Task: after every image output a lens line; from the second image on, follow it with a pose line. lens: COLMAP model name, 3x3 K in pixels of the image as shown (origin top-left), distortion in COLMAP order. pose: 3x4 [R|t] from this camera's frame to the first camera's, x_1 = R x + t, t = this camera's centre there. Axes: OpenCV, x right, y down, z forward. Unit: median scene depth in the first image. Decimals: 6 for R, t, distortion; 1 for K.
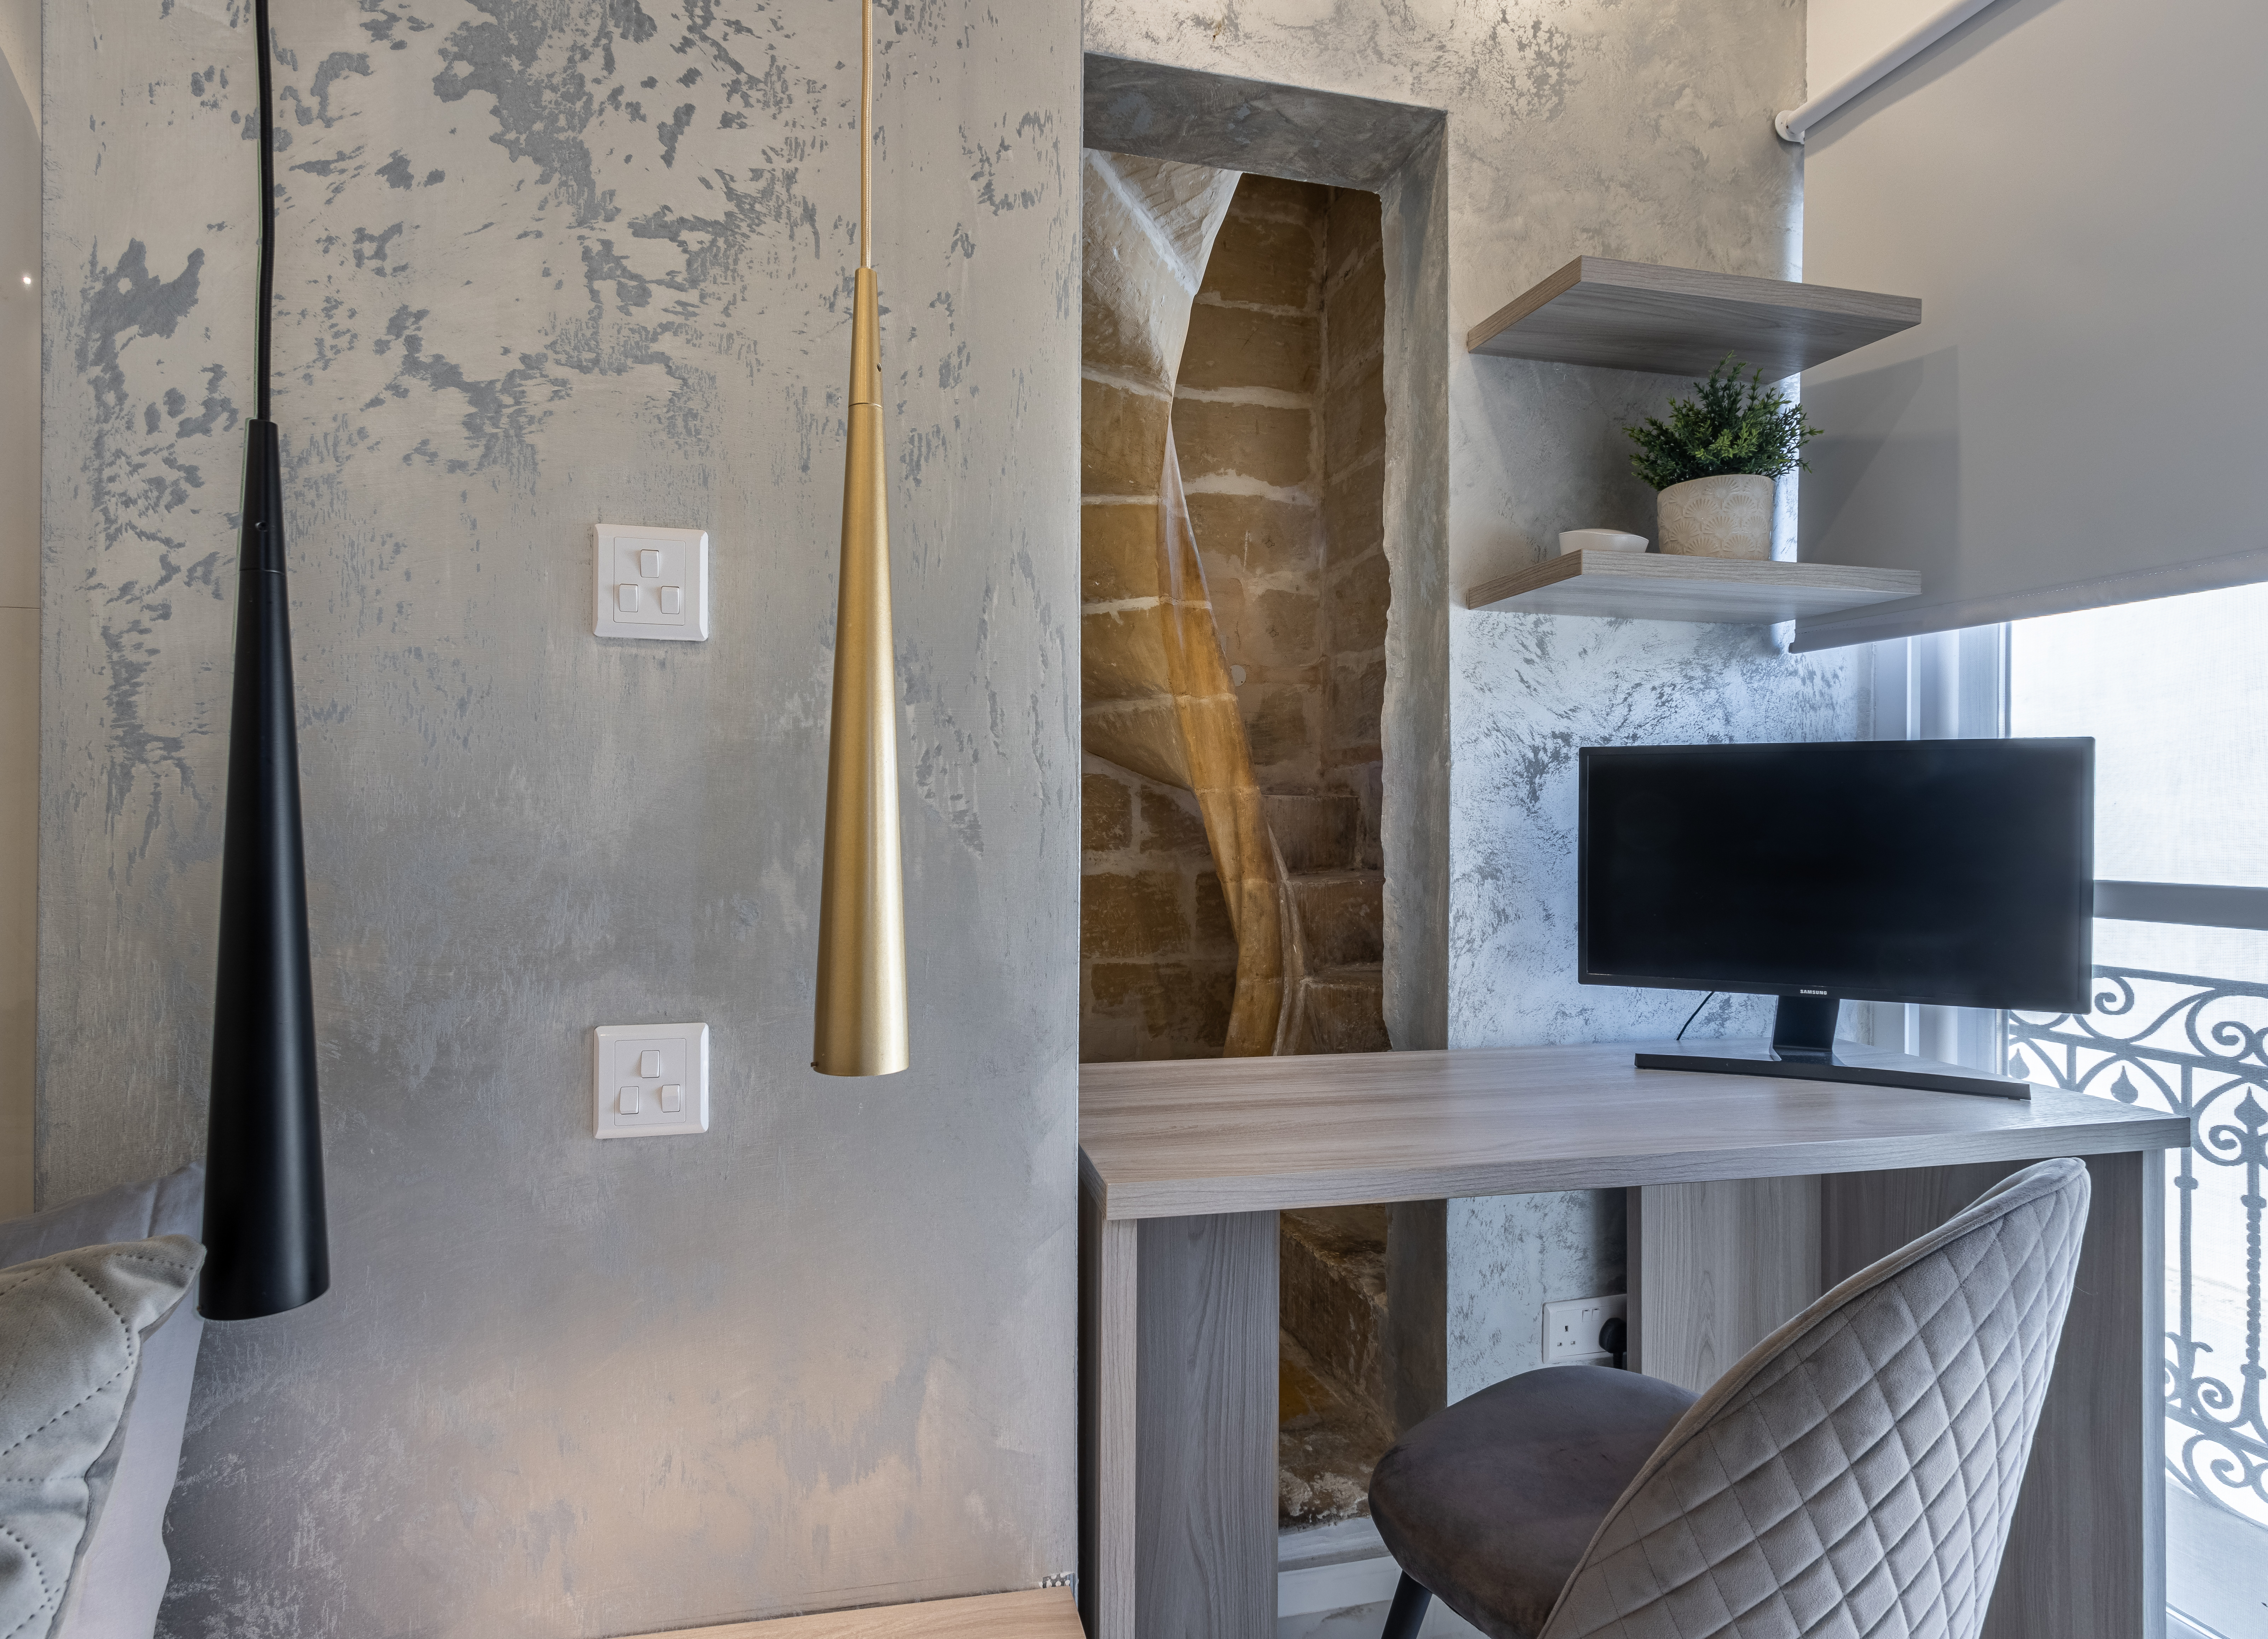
lens RADIAL K [[1203.3, 0, 1131.6], [0, 1203.3, 811.4], [0, 0, 1]] dist [0.006799, -0.000835]
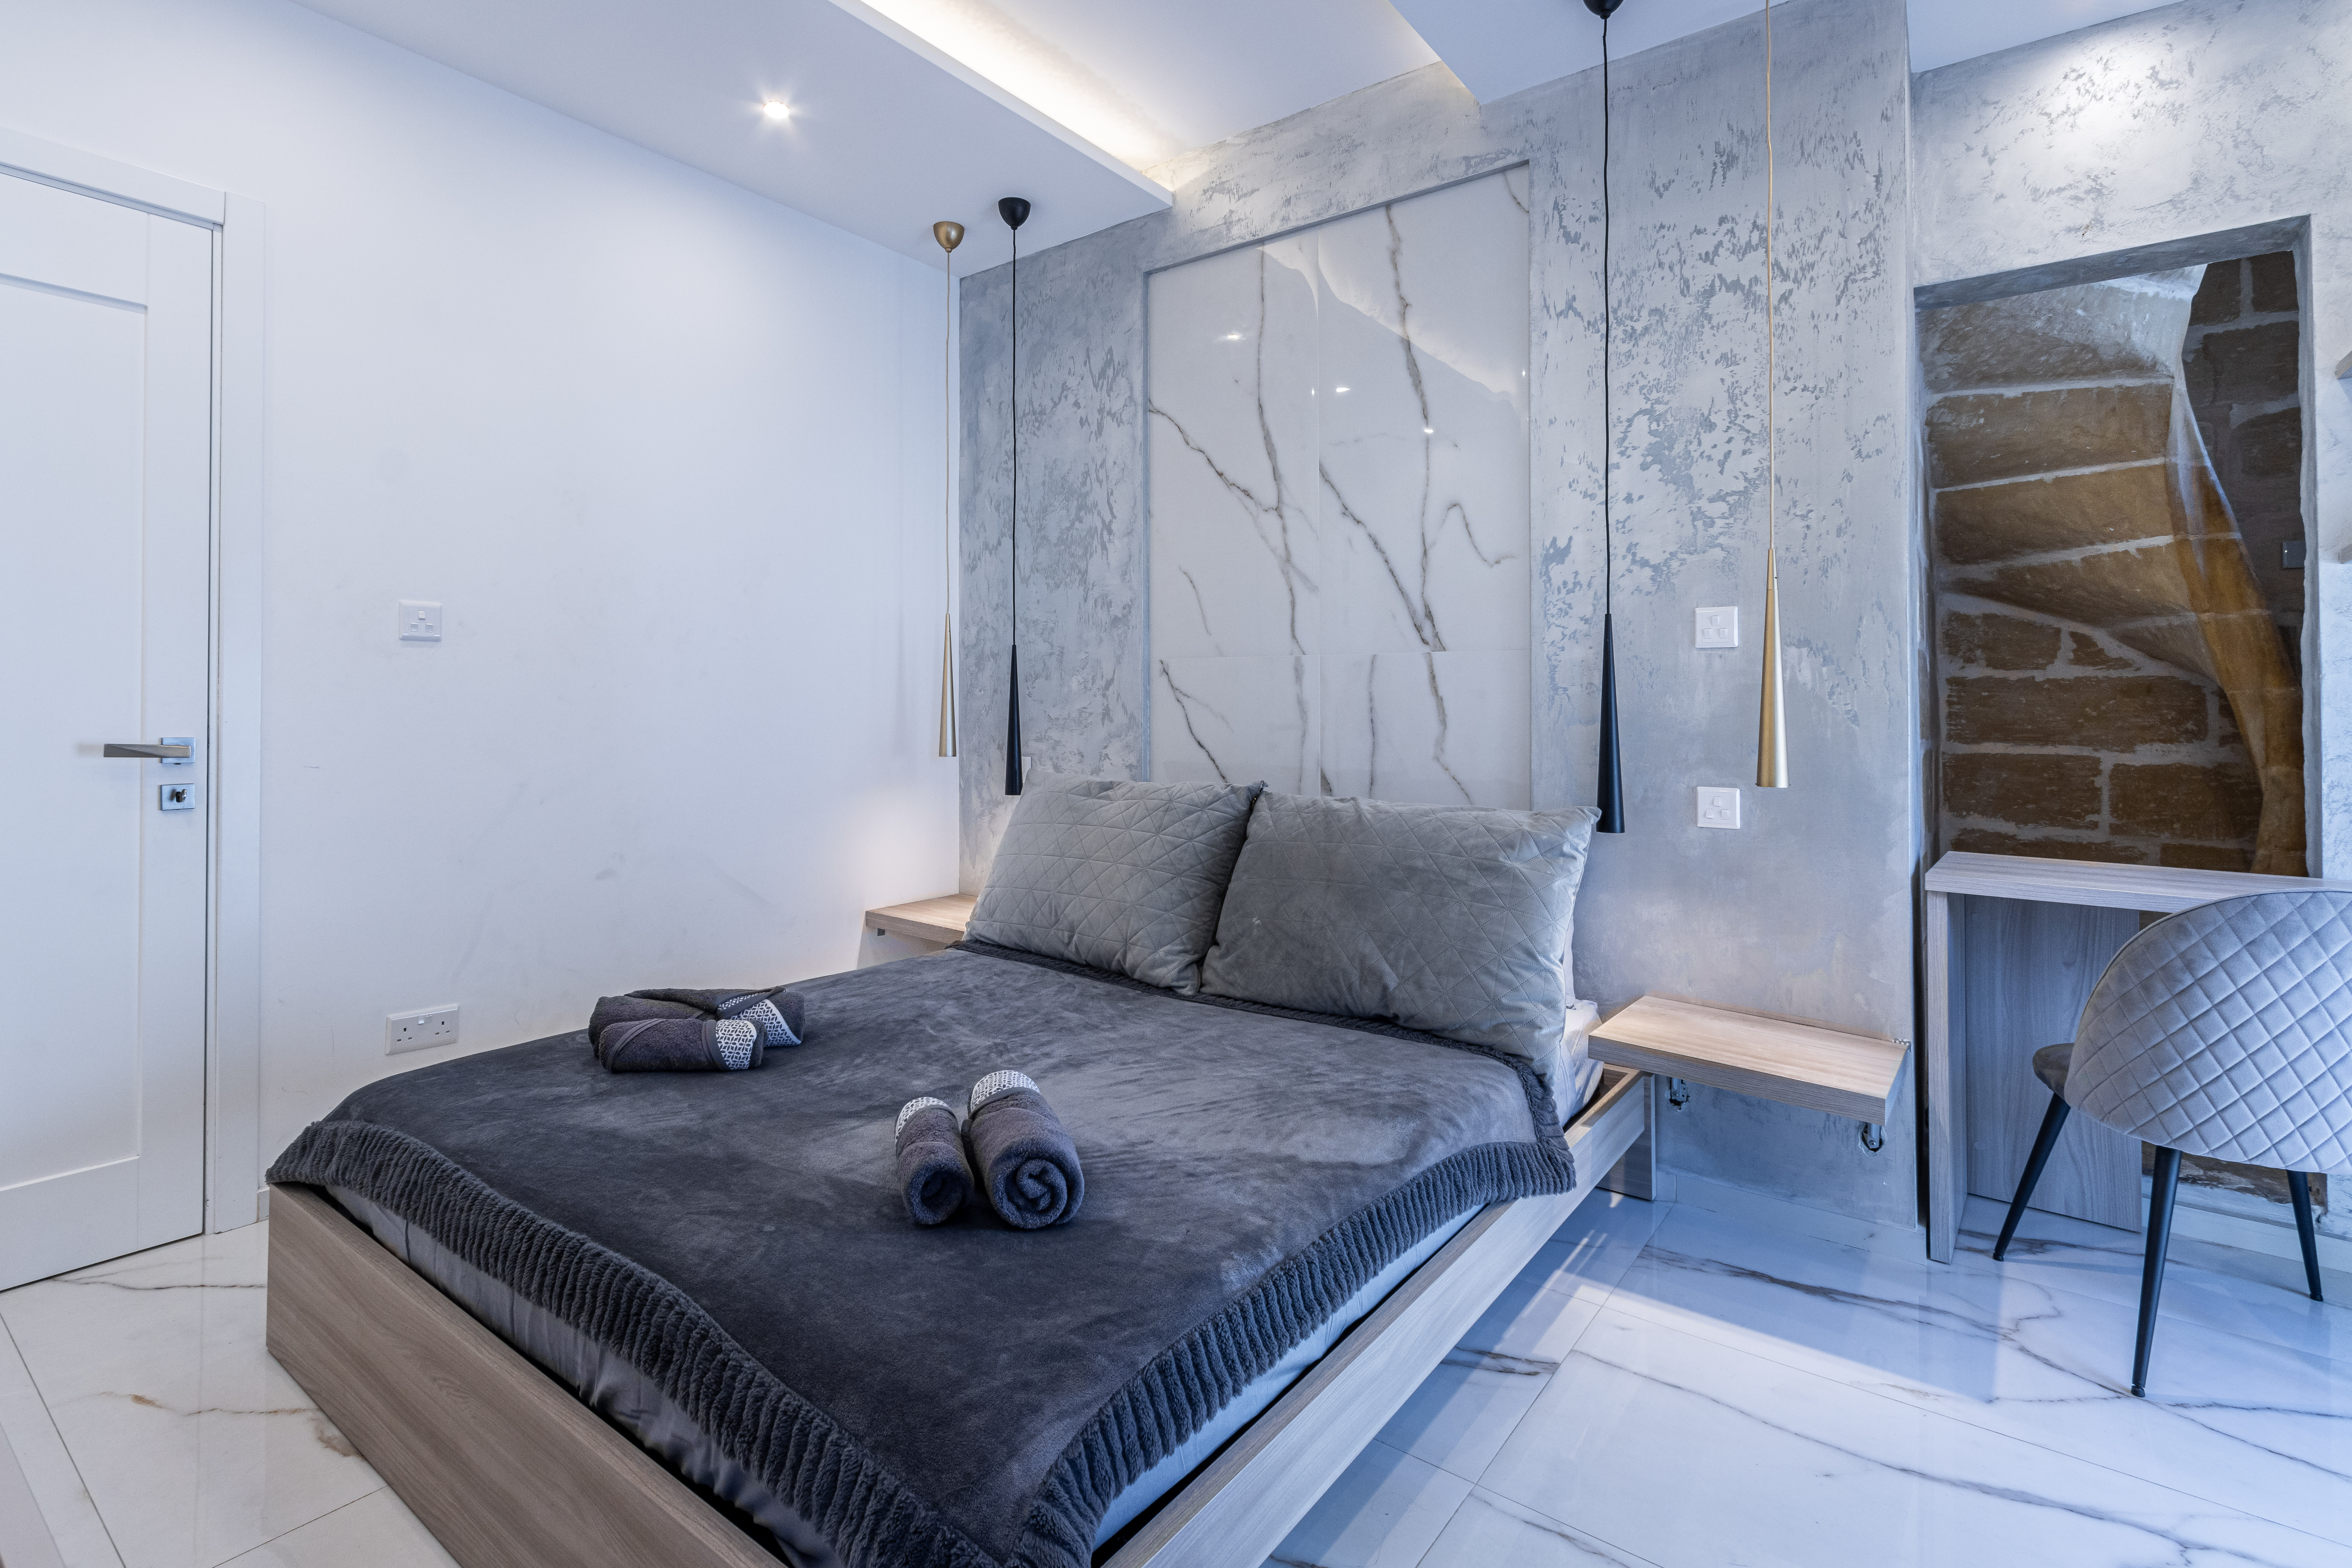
lens RADIAL K [[1130.0, 0, 1142.9], [0, 1130.0, 686.5], [0, 0, 1]] dist [0.000452, -0.000215]
pose [[0.621988, -0.014734, -0.782888, 0.801921], [0.000521, 0.999831, -0.018403, -0.006779], [0.783027, 0.011039, 0.621890, -1.622052]]
